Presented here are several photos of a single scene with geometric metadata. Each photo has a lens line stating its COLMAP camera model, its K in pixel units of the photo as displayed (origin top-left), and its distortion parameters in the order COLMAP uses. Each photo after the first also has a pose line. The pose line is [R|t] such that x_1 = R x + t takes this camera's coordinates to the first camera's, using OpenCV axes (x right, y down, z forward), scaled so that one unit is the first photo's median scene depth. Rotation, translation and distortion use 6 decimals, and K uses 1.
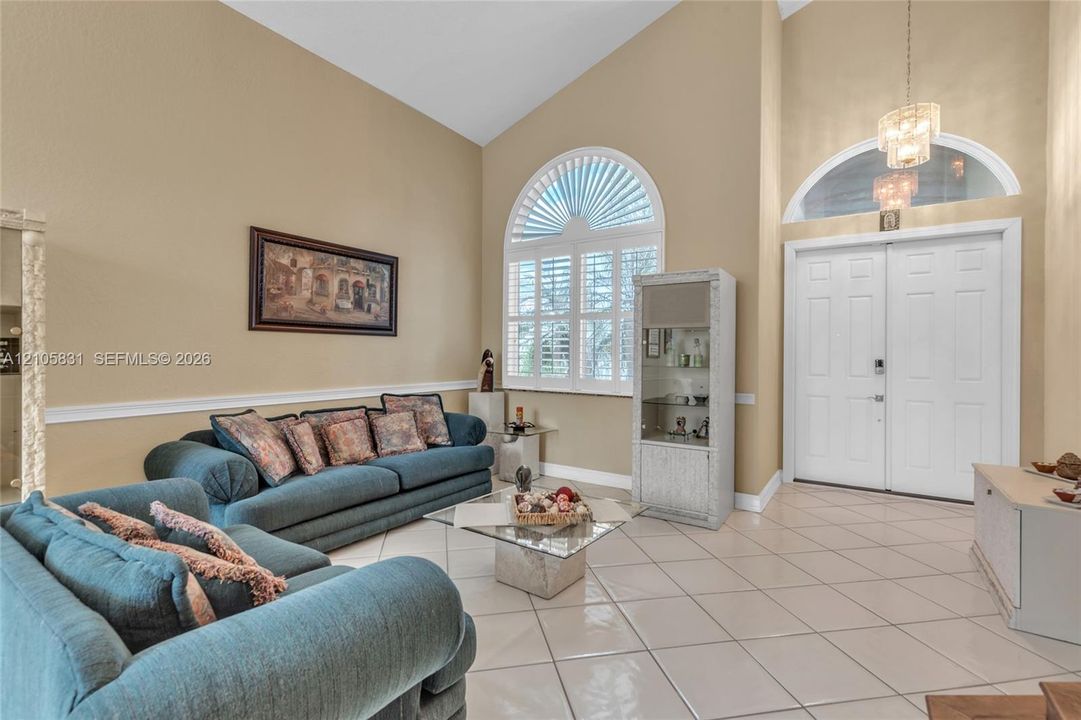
lens RADIAL K [[481.7, 0, 533.8], [0, 481.7, 354.5], [0, 0, 1]] dist [0.008723, 0.000145]
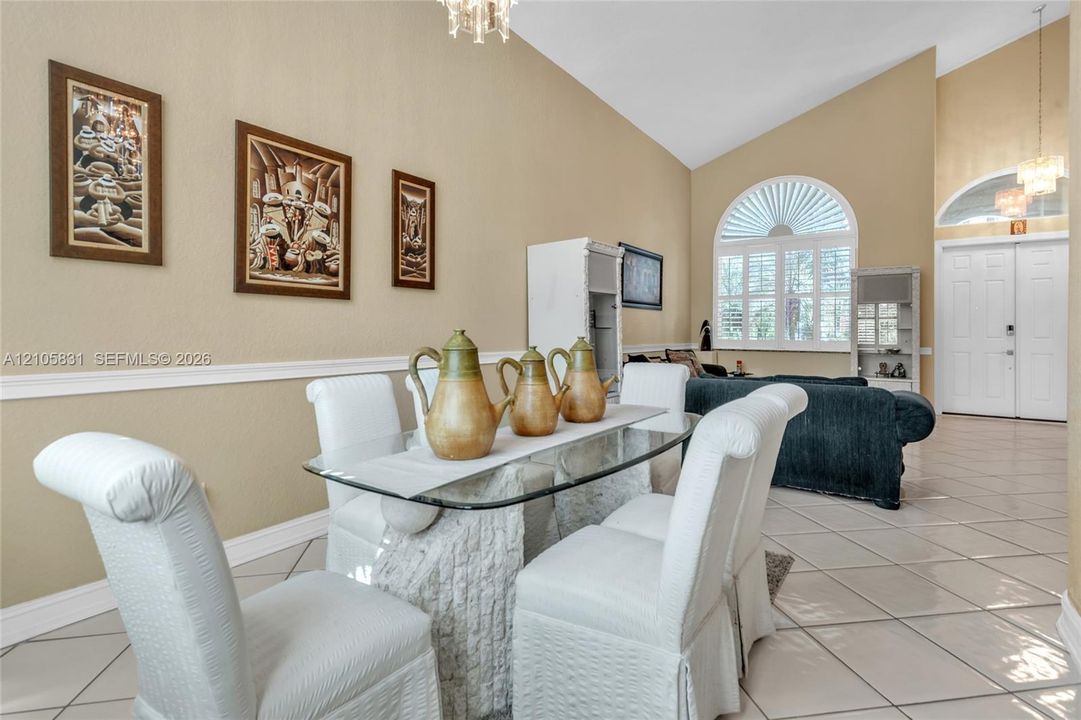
lens RADIAL K [[501.1, 0, 534.8], [0, 501.1, 330.6], [0, 0, 1]] dist [0.011164, -0.000203]
pose [[0.999454, -0.003386, -0.032876, -0.623476], [0.003272, 0.999988, -0.003509, 0.026896], [0.032887, 0.003399, 0.999453, -0.520887]]
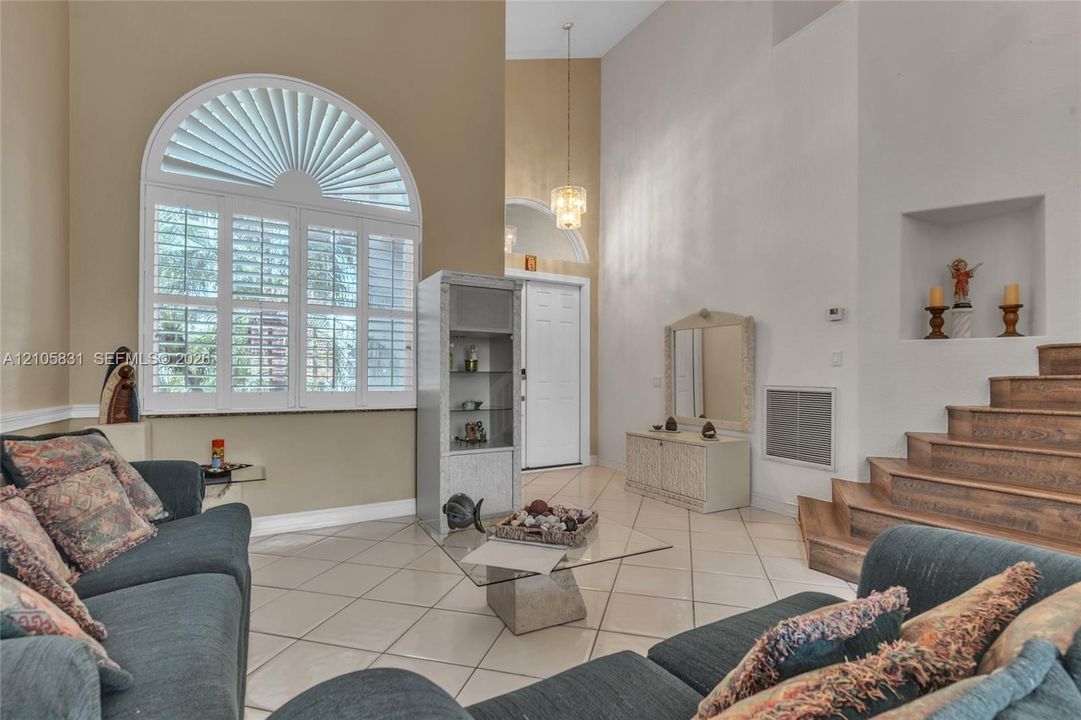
lens RADIAL K [[501.1, 0, 538.4], [0, 501.1, 372.9], [0, 0, 1]] dist [0.011164, -0.000203]
pose [[0.457310, 0.002020, 0.889305, -0.460684], [0.001354, 0.999995, -0.002967, 0.025765], [-0.889306, 0.002561, 0.457305, 0.348929]]
